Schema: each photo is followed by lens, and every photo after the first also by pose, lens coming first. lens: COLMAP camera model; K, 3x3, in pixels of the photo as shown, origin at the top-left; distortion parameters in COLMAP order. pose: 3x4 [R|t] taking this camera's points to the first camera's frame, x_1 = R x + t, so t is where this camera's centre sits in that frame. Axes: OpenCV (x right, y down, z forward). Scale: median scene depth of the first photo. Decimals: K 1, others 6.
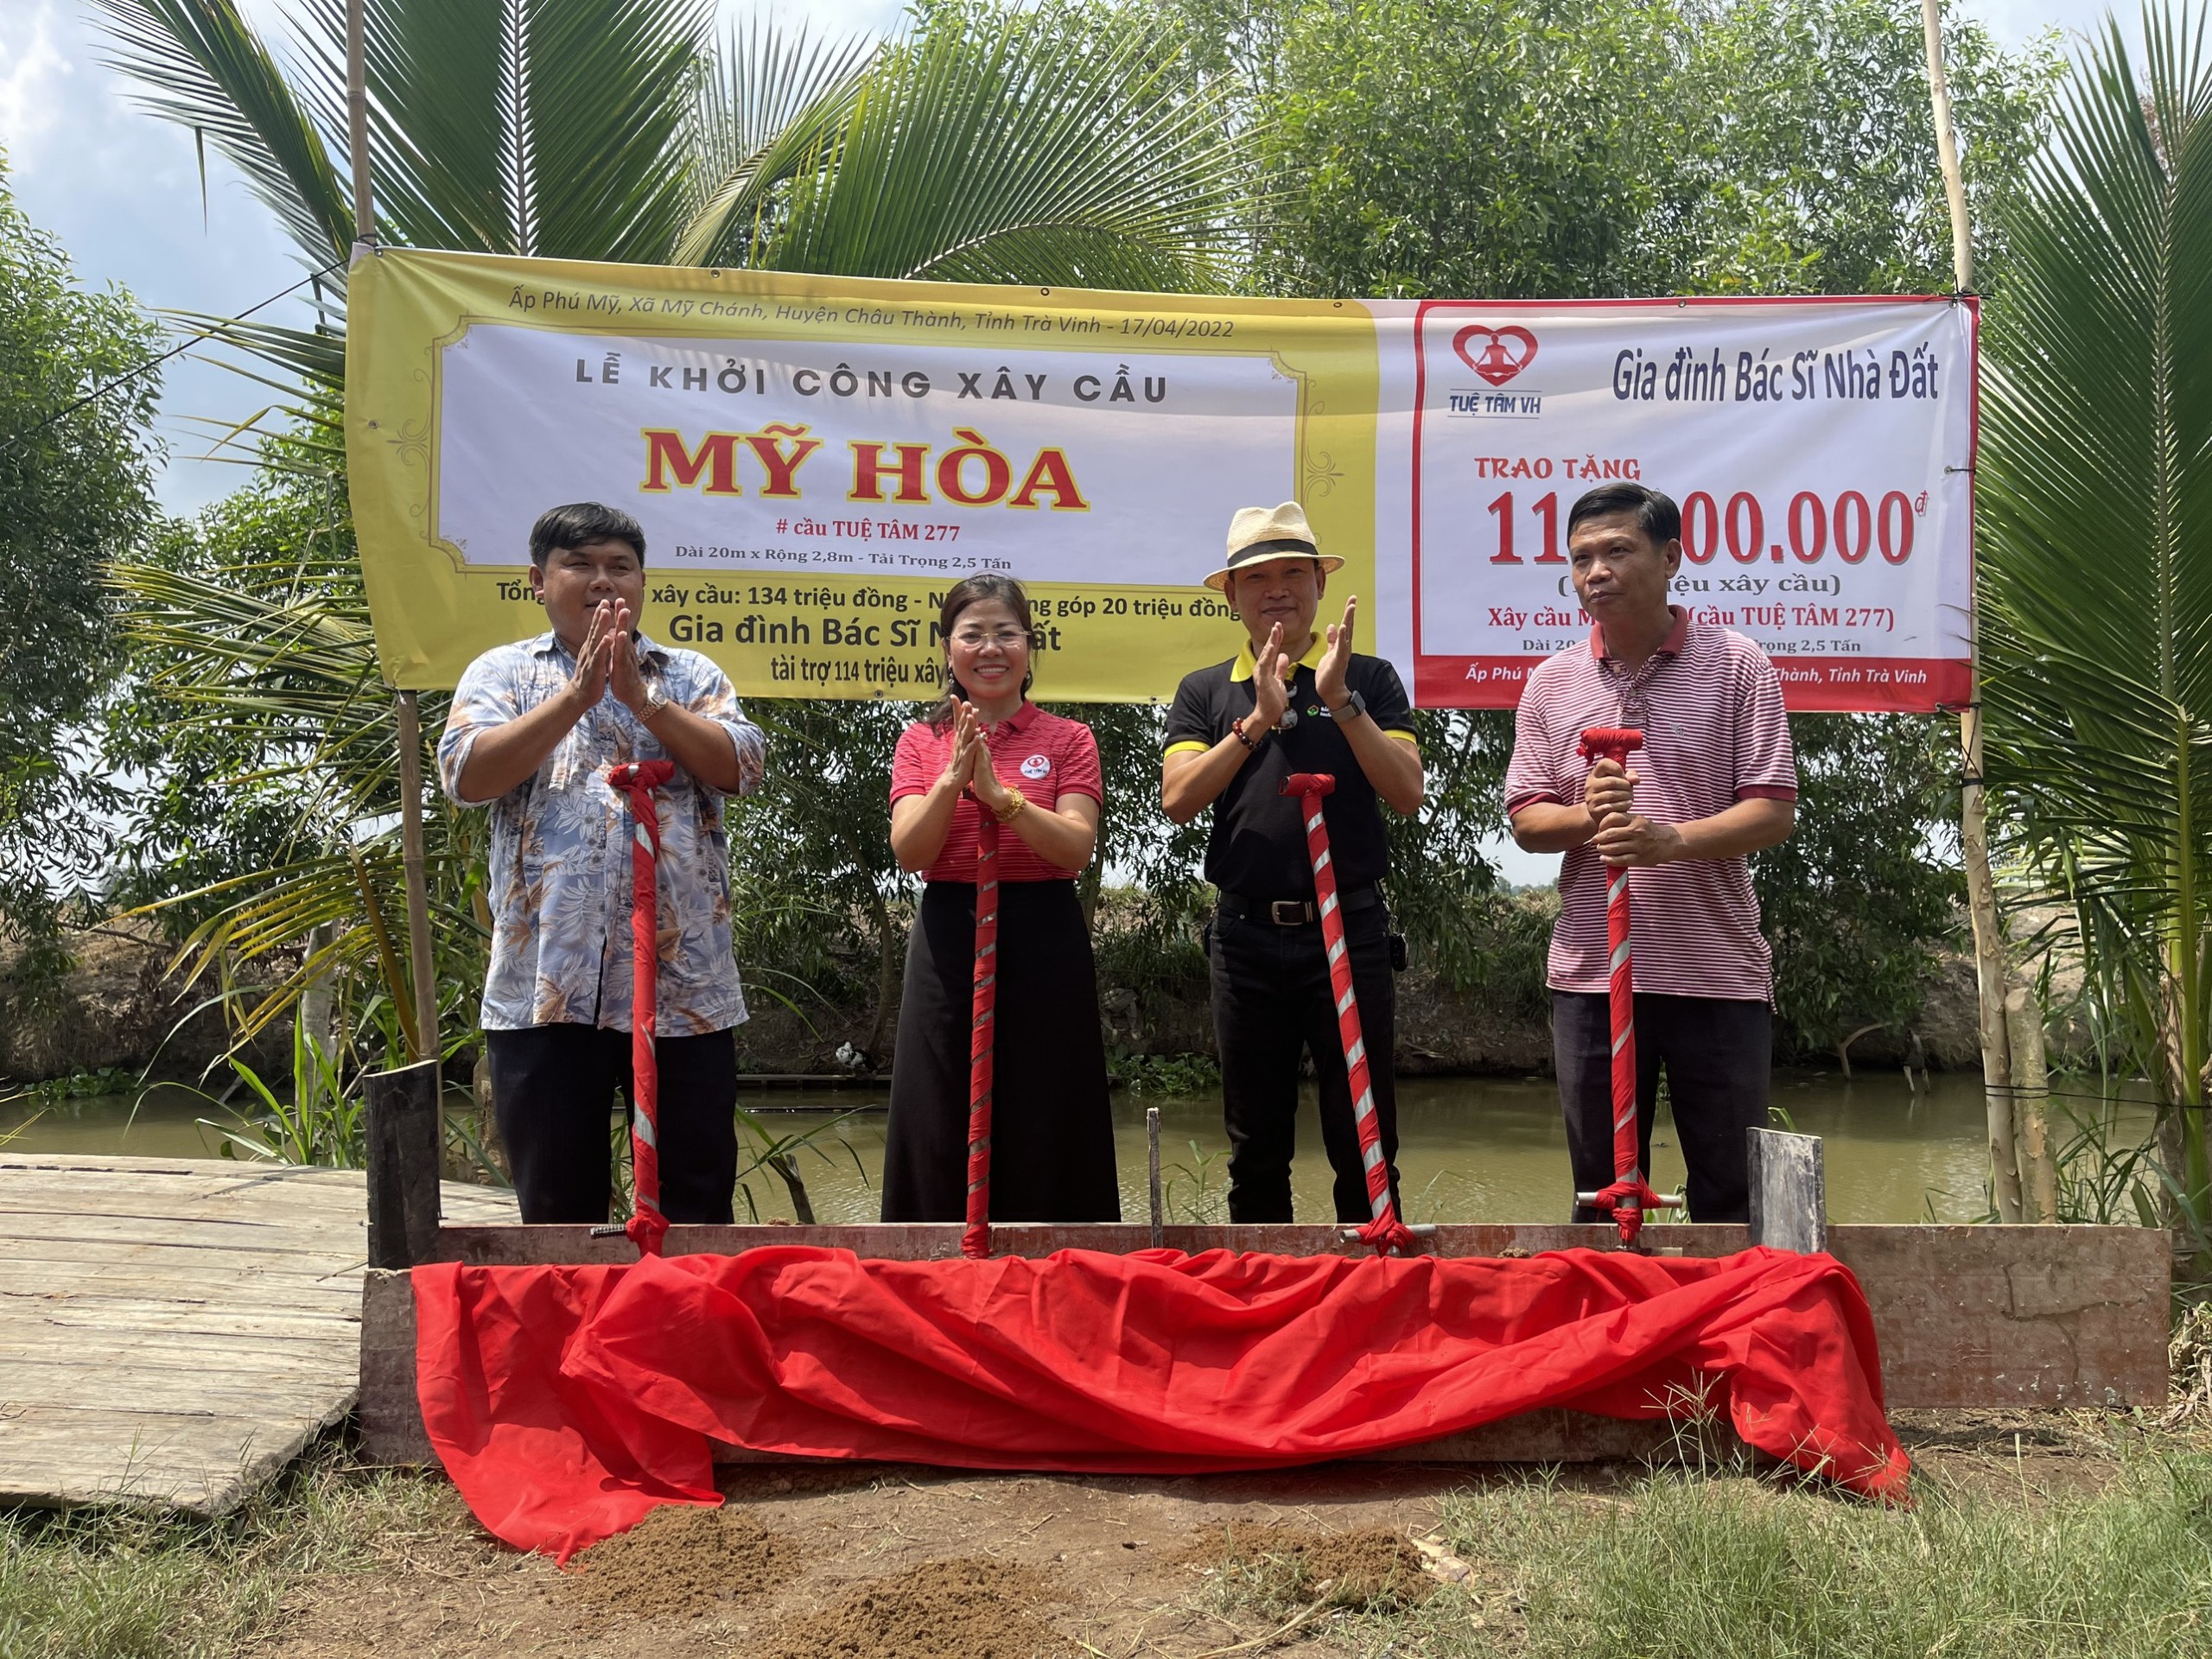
lens RADIAL K [[1708.9, 0, 1106.0], [0, 1708.9, 829.5], [0, 0, 1]] dist [0.234678, -0.310747]
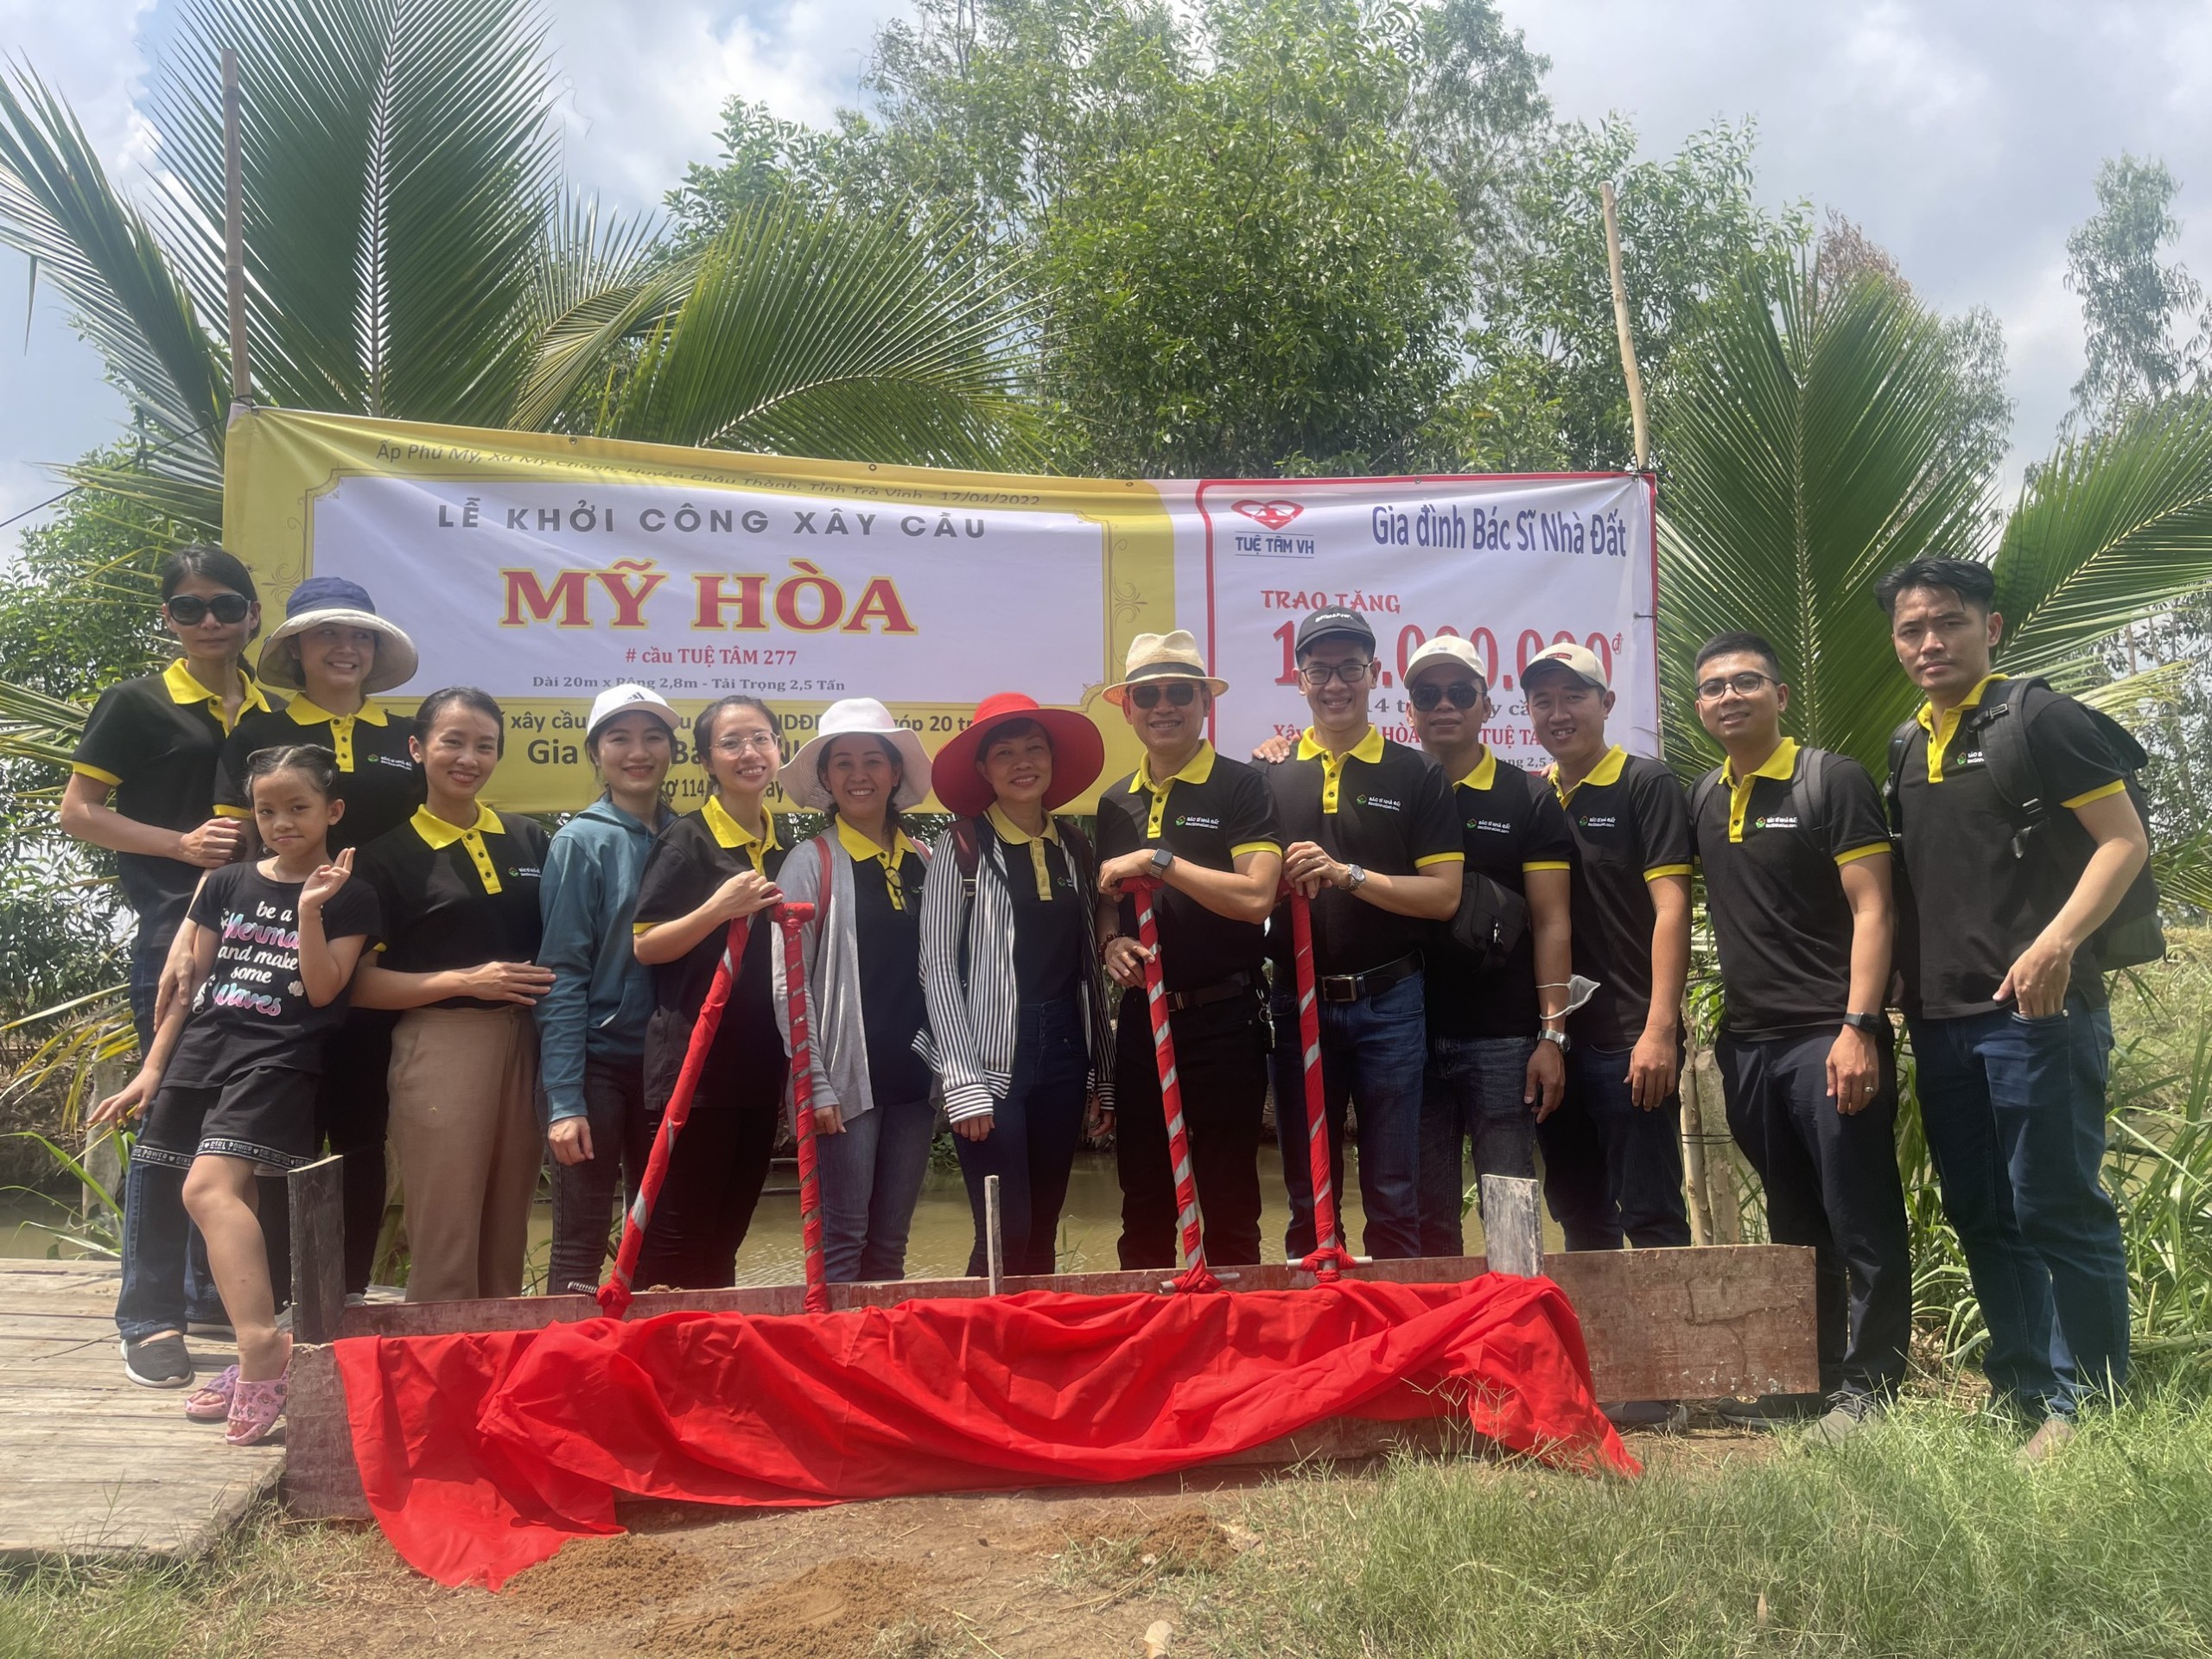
lens RADIAL K [[1755.8, 0, 1109.3], [0, 1755.8, 831.3], [0, 0, 1]] dist [0.047376, 0.004656]
pose [[0.992162, -0.009720, 0.124583, -0.028453], [0.014923, 0.999052, -0.040899, -0.015083], [-0.124068, 0.042438, 0.991366, -0.130227]]
